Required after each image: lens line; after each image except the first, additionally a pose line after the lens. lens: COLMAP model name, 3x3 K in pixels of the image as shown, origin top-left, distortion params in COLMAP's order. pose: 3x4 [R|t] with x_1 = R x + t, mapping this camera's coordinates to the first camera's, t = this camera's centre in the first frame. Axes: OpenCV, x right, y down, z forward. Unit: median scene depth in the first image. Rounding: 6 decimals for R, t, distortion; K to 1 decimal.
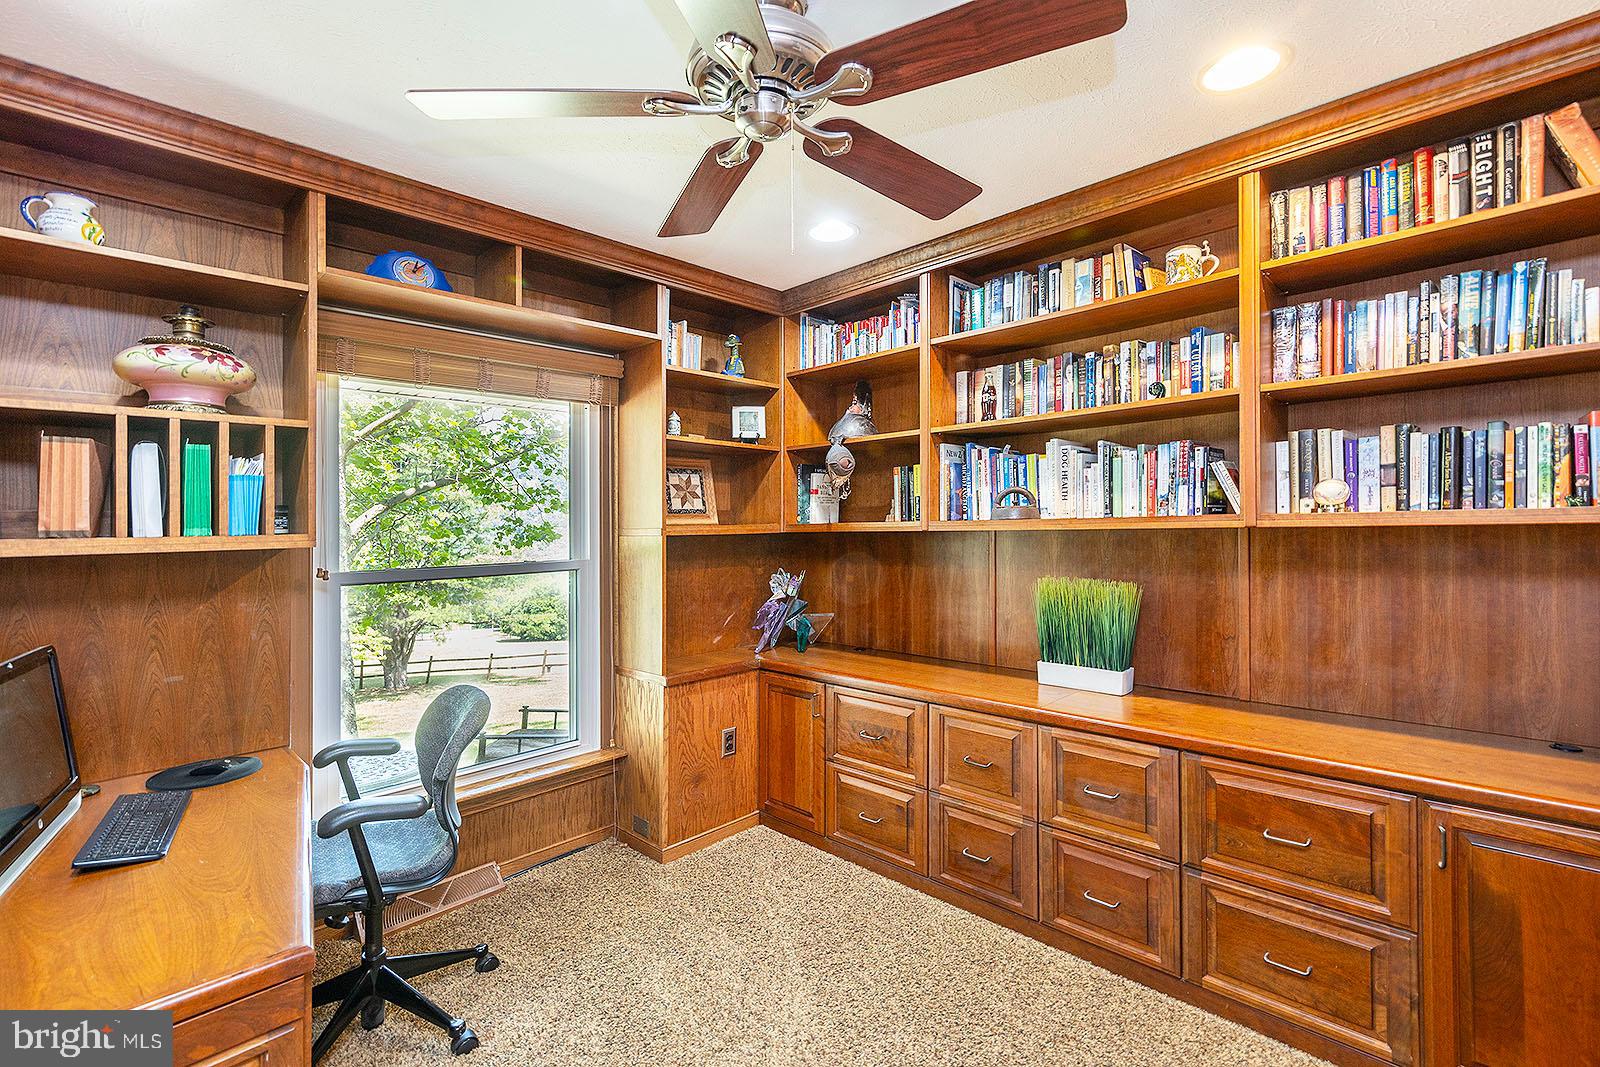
lens RADIAL K [[723.5, 0, 791.7], [0, 723.5, 527.7], [0, 0, 1]] dist [0.000832, 0.000165]
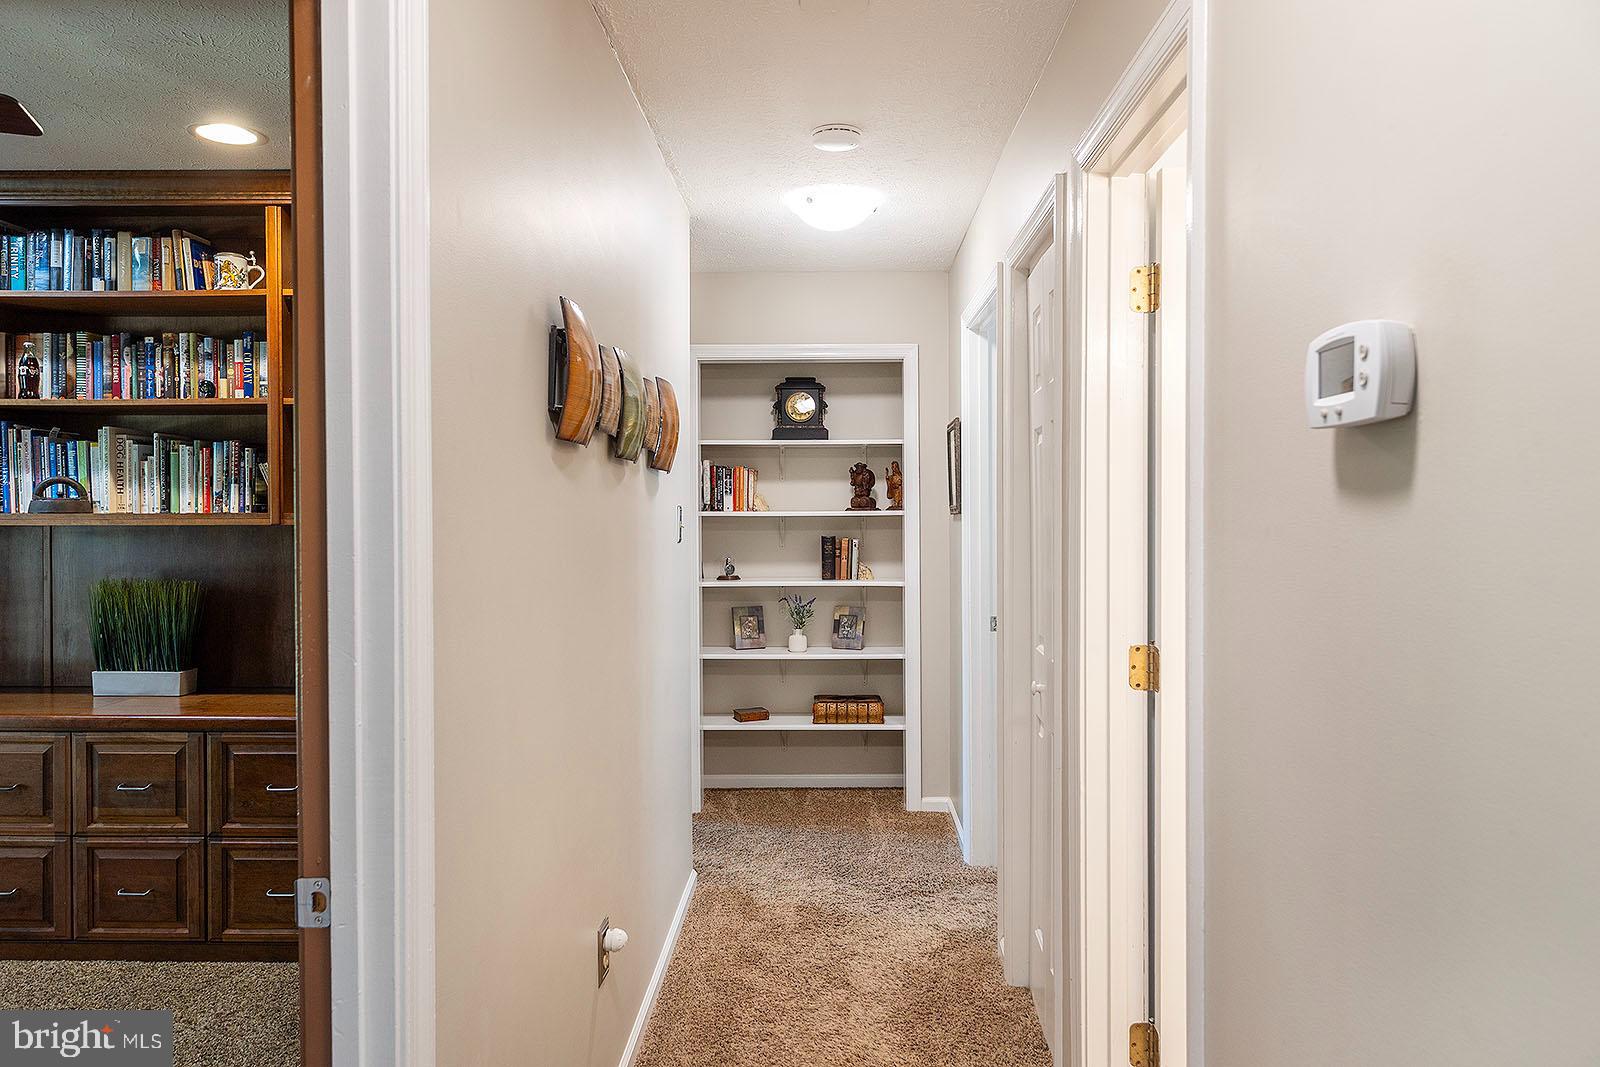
lens RADIAL K [[1129.5, 0, 798.5], [0, 1129.5, 549.2], [0, 0, 1]] dist [0.010597, 0.002134]
pose [[0.742023, -0.007416, 0.670333, 0.050484], [-0.010686, 0.999681, 0.022888, -0.010054], [-0.670289, -0.024146, 0.741707, -0.688865]]
